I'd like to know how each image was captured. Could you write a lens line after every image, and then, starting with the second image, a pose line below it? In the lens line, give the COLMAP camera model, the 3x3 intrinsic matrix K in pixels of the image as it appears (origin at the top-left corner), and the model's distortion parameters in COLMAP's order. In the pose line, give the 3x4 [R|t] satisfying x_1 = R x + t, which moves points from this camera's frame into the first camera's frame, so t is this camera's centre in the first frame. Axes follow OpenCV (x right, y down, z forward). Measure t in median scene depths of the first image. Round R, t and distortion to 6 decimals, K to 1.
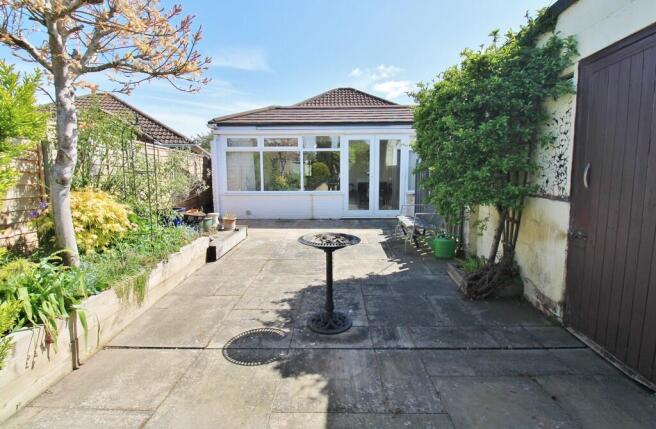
lens RADIAL K [[307.5, 0, 328.2], [0, 307.5, 211.1], [0, 0, 1]] dist [-0.003768, -0.015155]
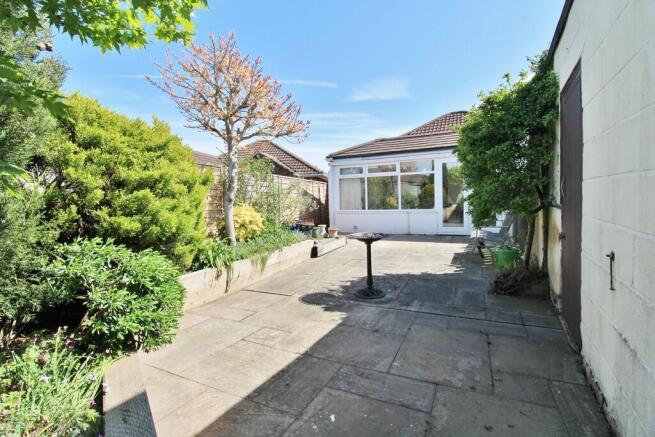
lens RADIAL K [[305.5, 0, 329.5], [0, 305.5, 215.0], [0, 0, 1]] dist [-0.020300, -0.000992]
pose [[0.909838, 0.000531, -0.414963, 0.427848], [-0.026858, 0.997978, -0.057611, 0.079979], [0.414093, 0.063562, 0.908012, -0.410311]]
